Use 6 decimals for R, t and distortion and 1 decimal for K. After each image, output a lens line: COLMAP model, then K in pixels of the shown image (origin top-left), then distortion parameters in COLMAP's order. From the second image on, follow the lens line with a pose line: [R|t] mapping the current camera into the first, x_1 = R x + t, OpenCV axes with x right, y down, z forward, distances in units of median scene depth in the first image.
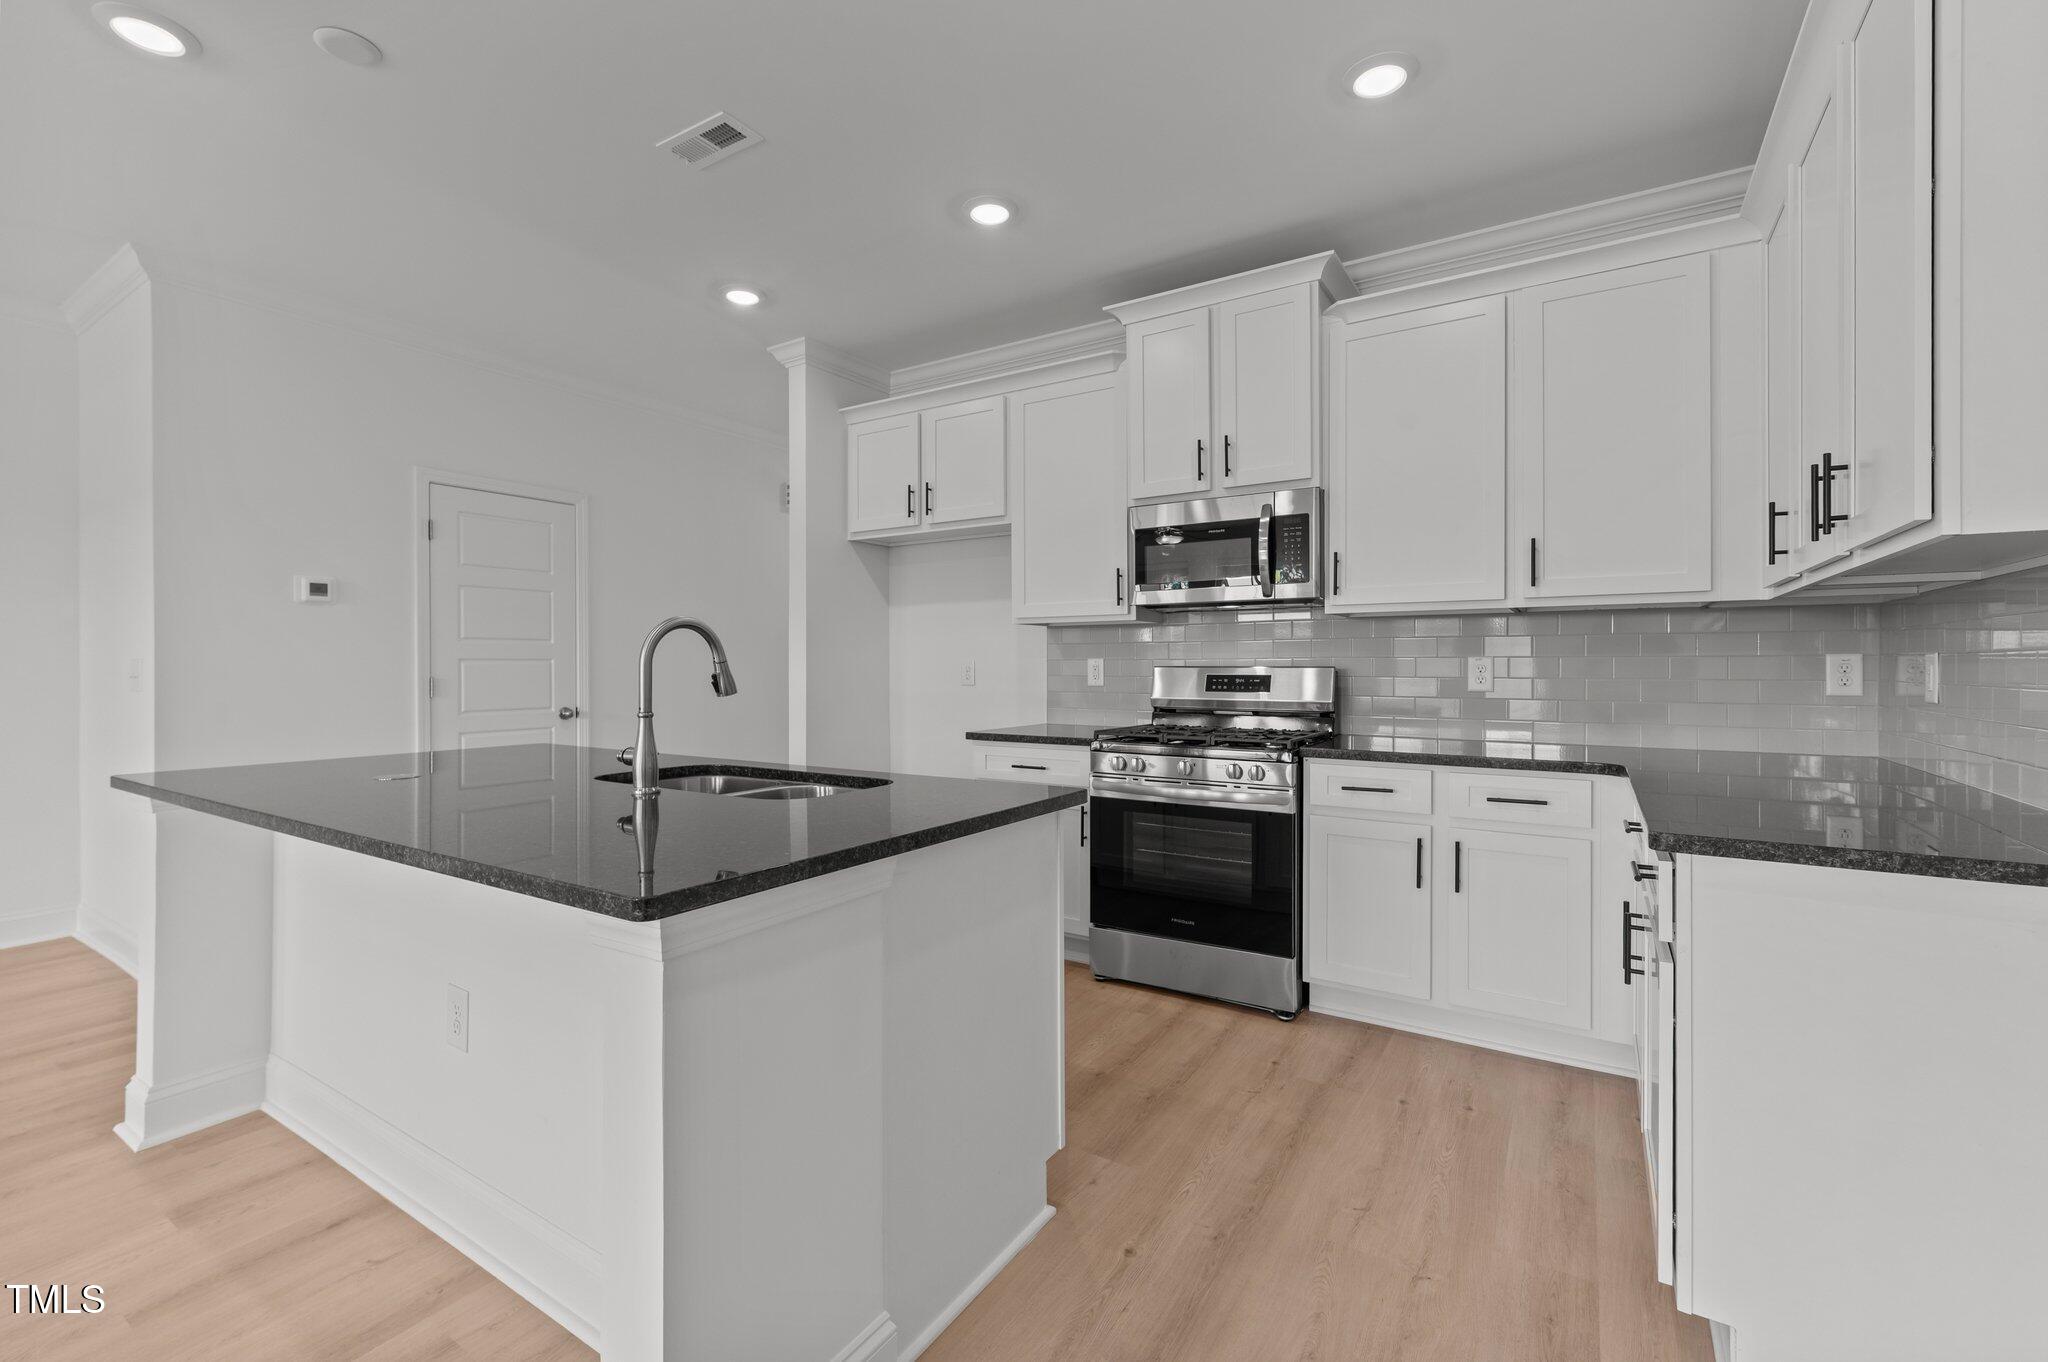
lens RADIAL K [[903.2, 0, 1021.6], [0, 903.2, 666.9], [0, 0, 1]] dist [-0.001251, -0.000170]
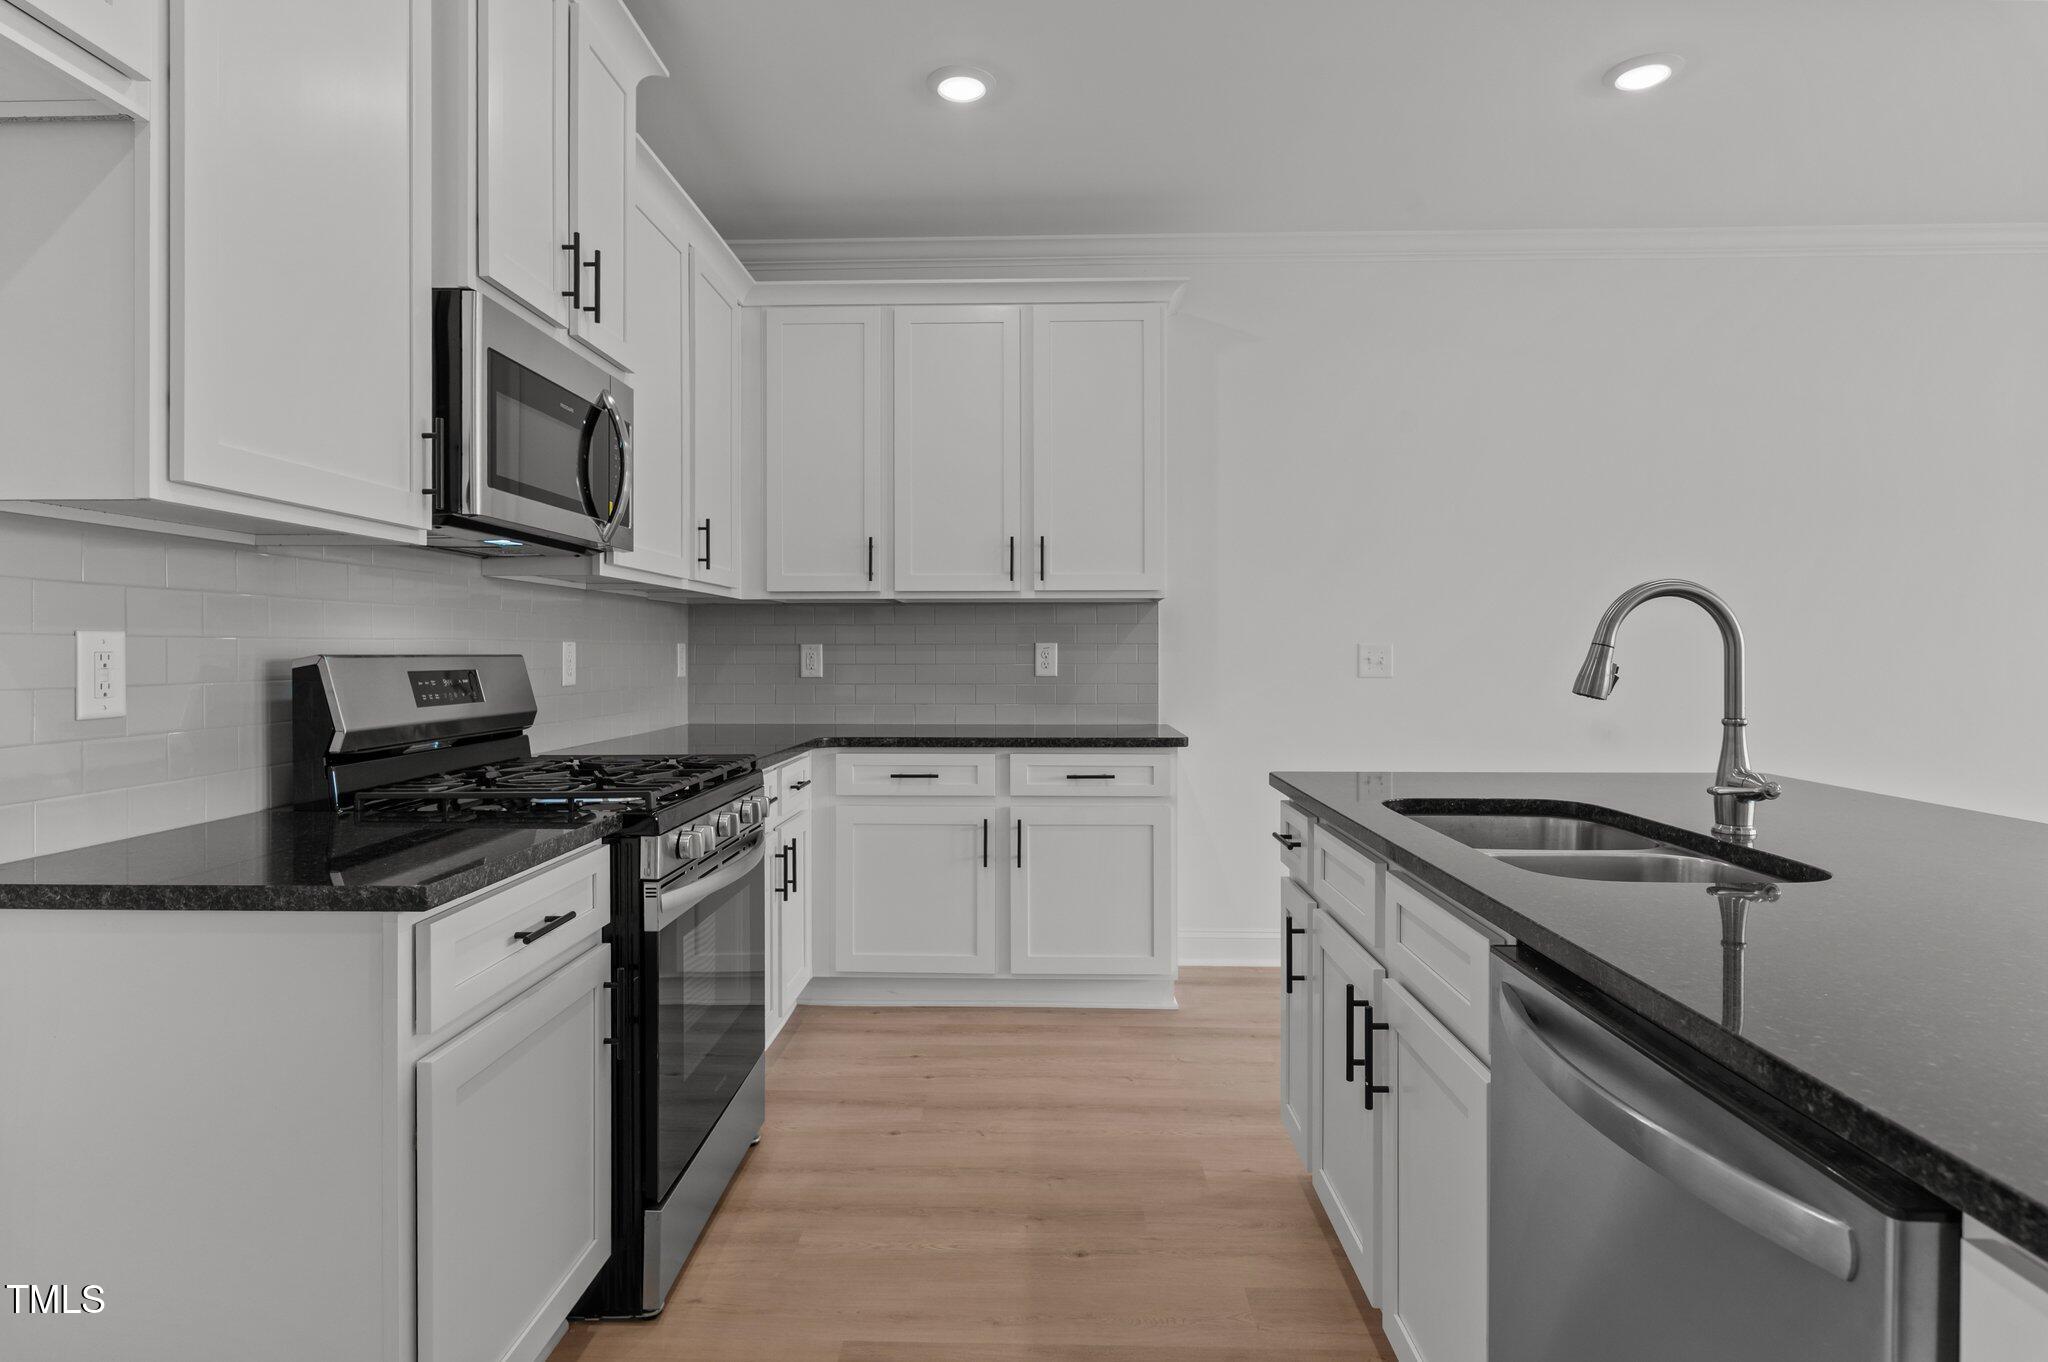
lens RADIAL K [[1098.6, 0, 1019.0], [0, 1098.6, 662.0], [0, 0, 1]] dist [-0.001964, 0.000123]
pose [[-0.522433, -0.006715, 0.852654, -0.523534], [0.001981, 0.999957, 0.009089, -0.001493], [-0.852678, 0.006437, -0.522397, 1.178662]]
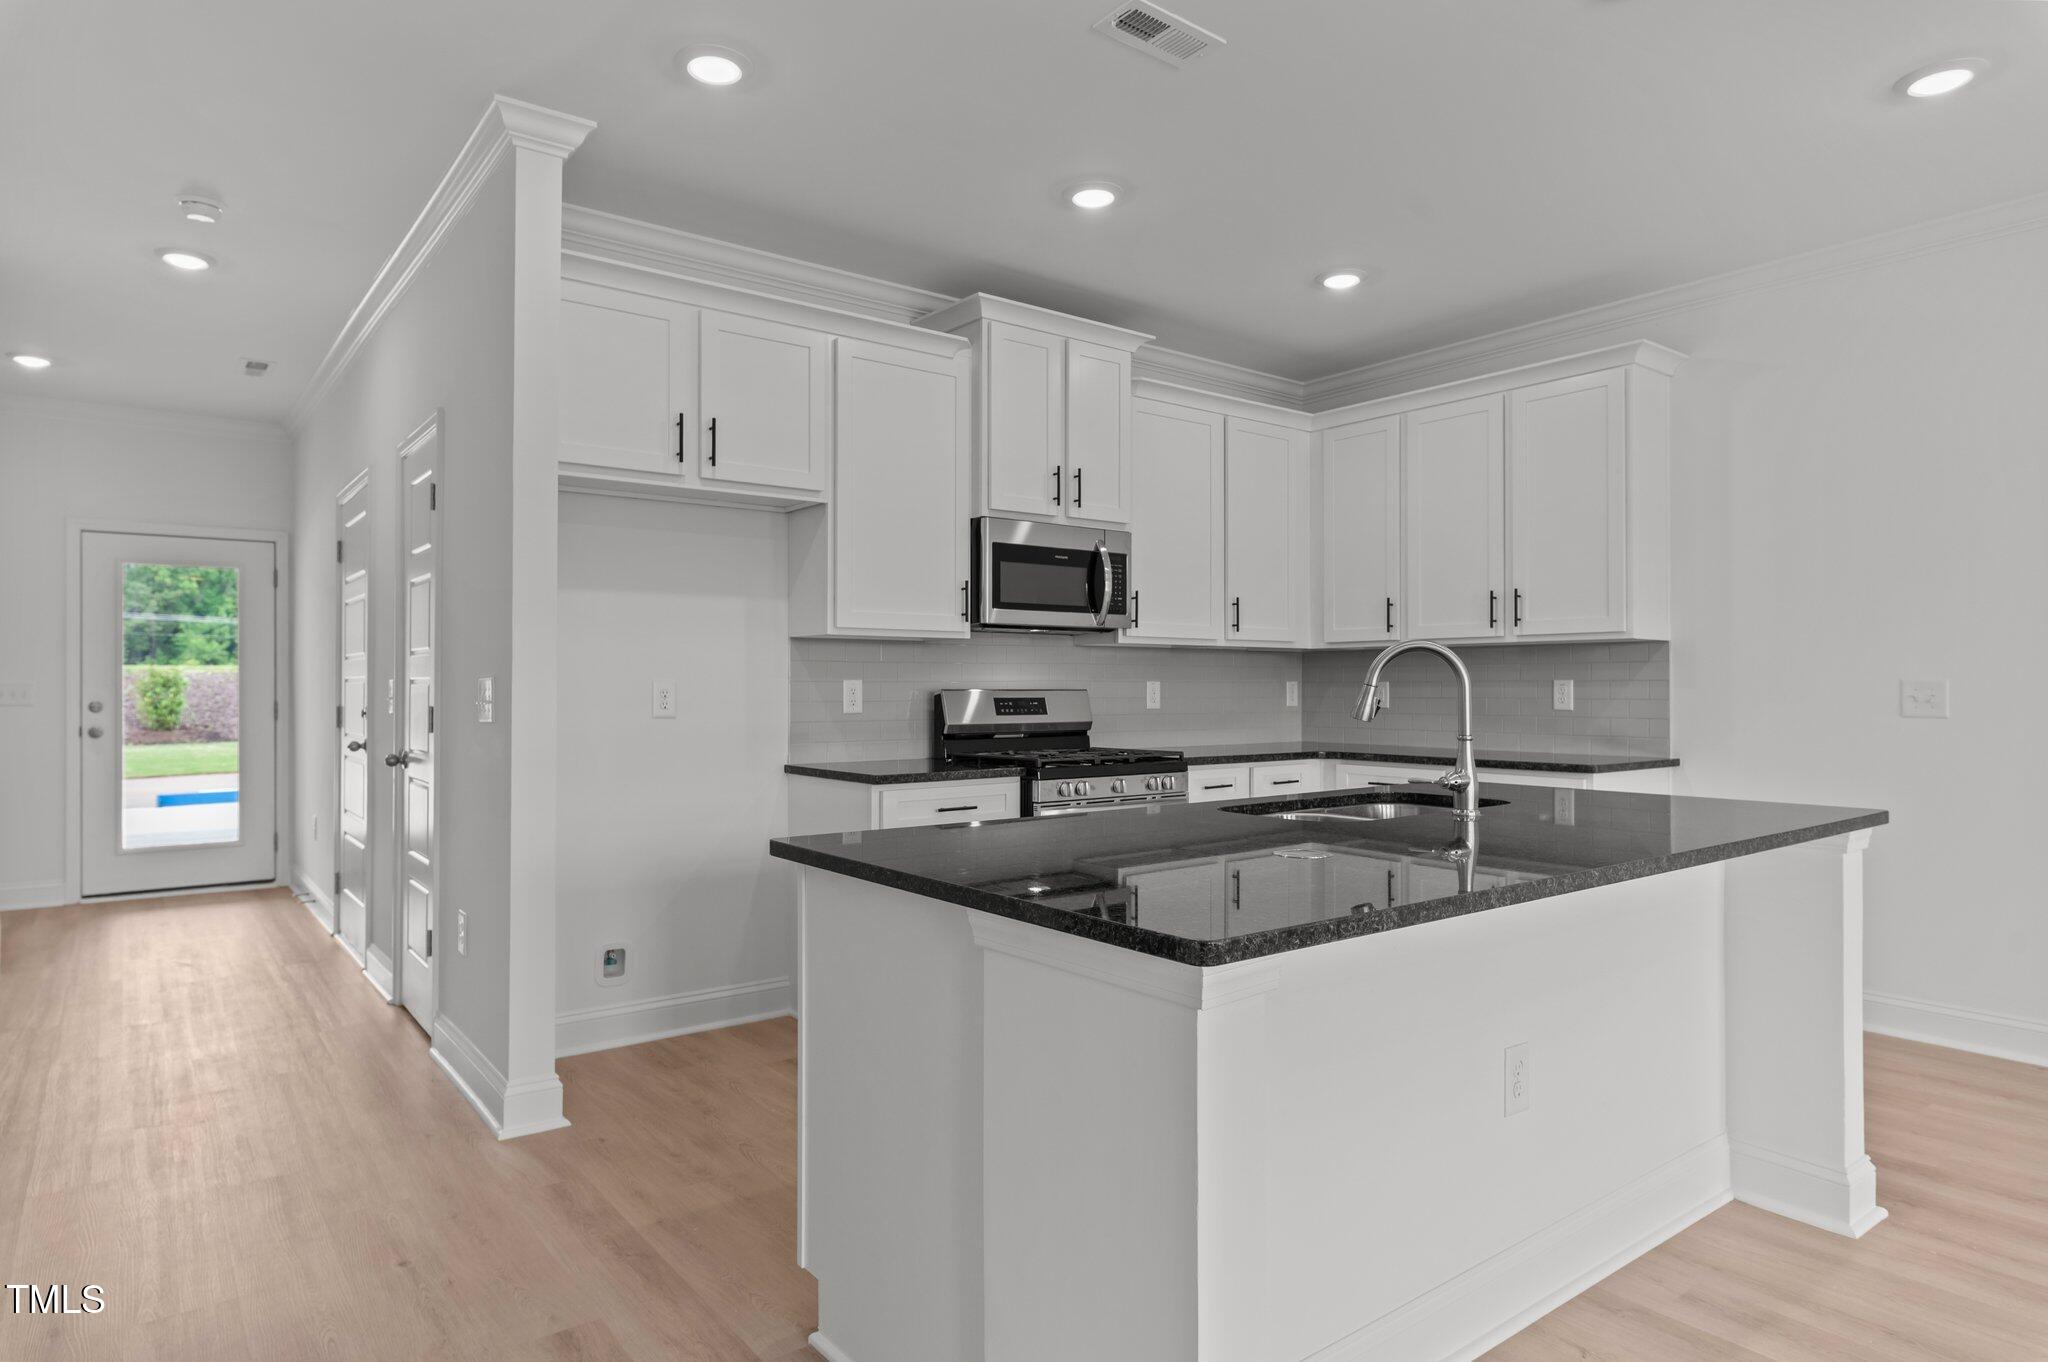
lens RADIAL K [[1170.4, 0, 1024.0], [0, 1170.4, 681.0], [0, 0, 1]] dist [-0.025103, 0.000048]
pose [[0.337553, 0.005412, 0.941291, -1.100976], [0.000560, 0.999982, -0.005950, -0.002283], [-0.941306, 0.002536, 0.337544, 0.627625]]
